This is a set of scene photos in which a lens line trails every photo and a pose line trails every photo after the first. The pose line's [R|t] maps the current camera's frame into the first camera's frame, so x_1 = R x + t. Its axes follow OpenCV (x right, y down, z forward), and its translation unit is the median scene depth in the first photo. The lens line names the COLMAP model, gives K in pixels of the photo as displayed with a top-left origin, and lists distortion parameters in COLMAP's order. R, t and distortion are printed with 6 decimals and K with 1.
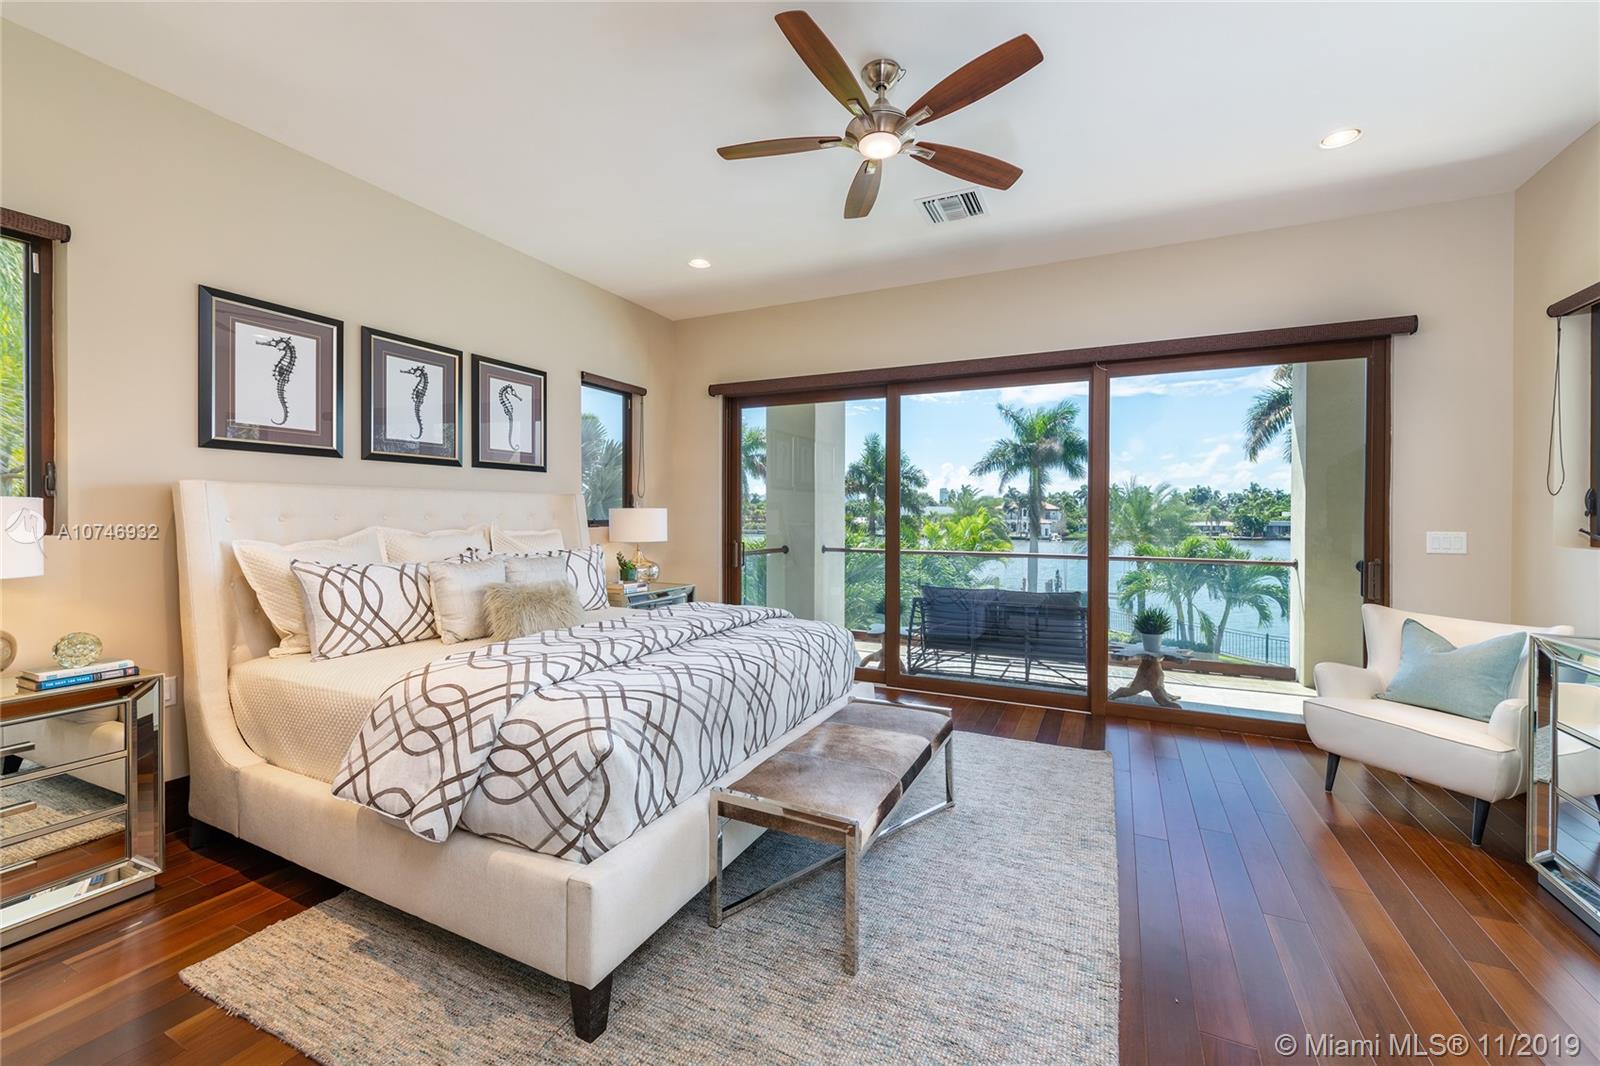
lens RADIAL K [[661.9, 0, 801.1], [0, 661.9, 512.0], [0, 0, 1]] dist [0.000634, 0.000020]
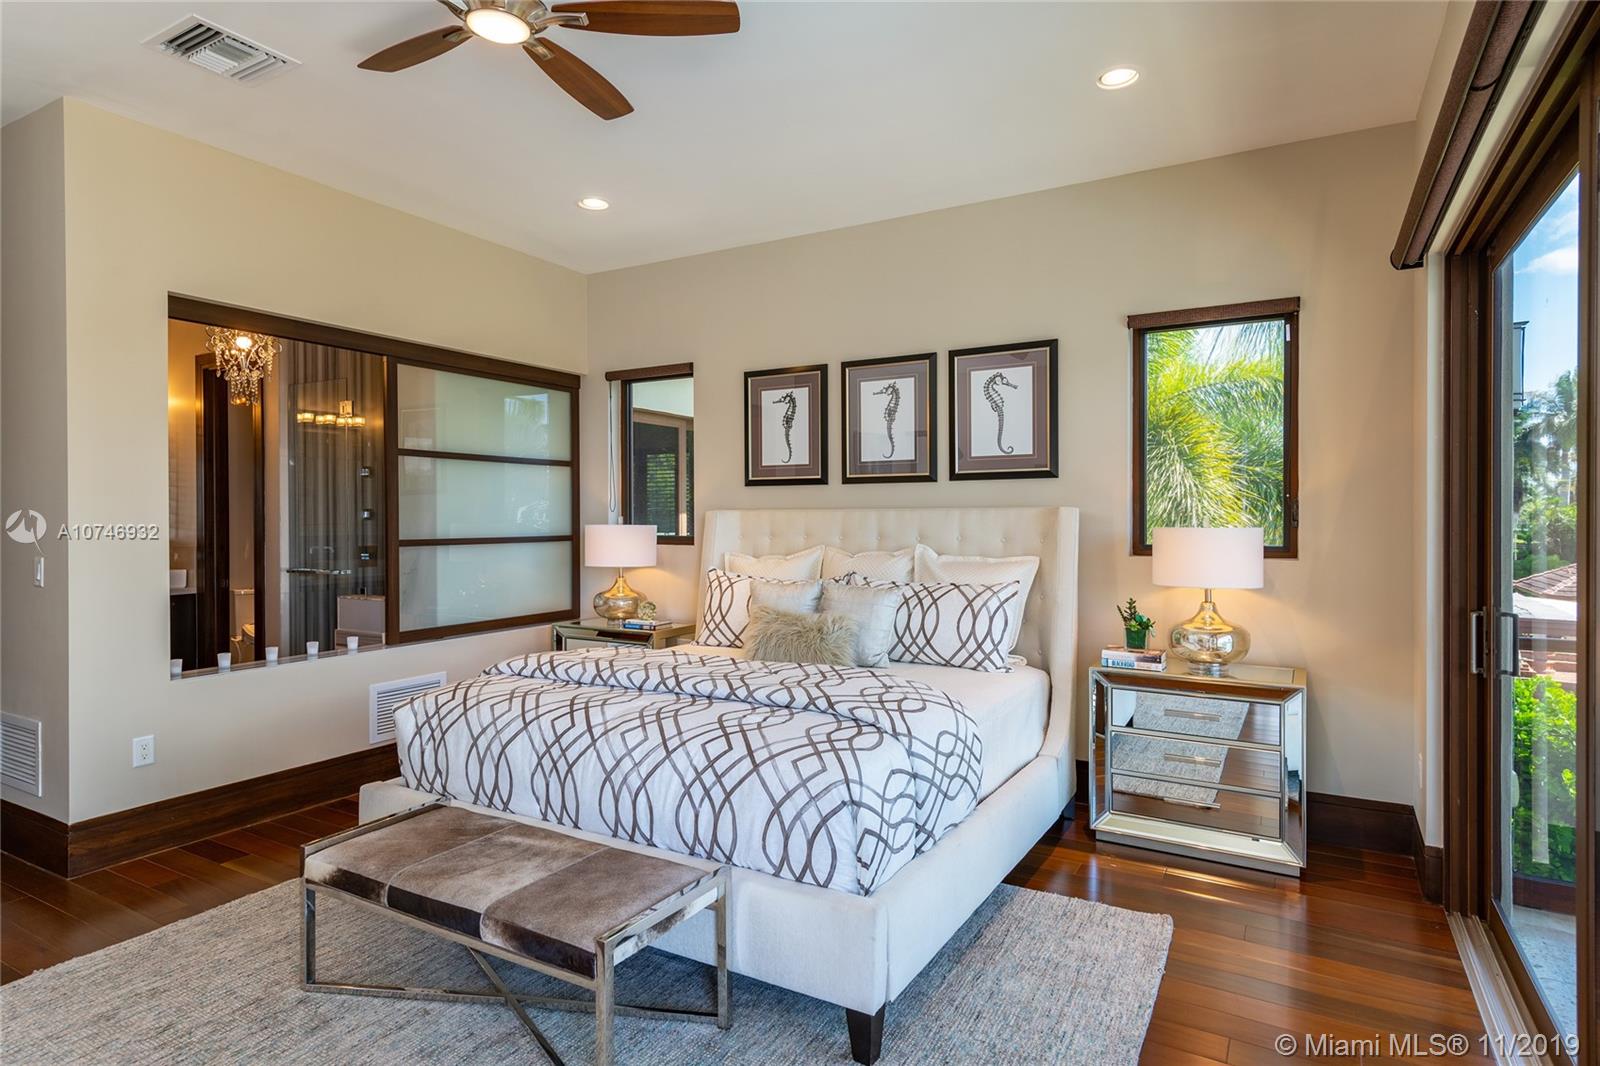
lens RADIAL K [[816.5, 0, 800.0], [0, 816.5, 533.0], [0, 0, 1]] dist [-0.086169, -0.000322]
pose [[-0.085121, -0.022385, -0.996119, 0.649187], [-0.016124, 0.999648, -0.021086, 0.027700], [0.996240, 0.014267, -0.085452, 1.026827]]
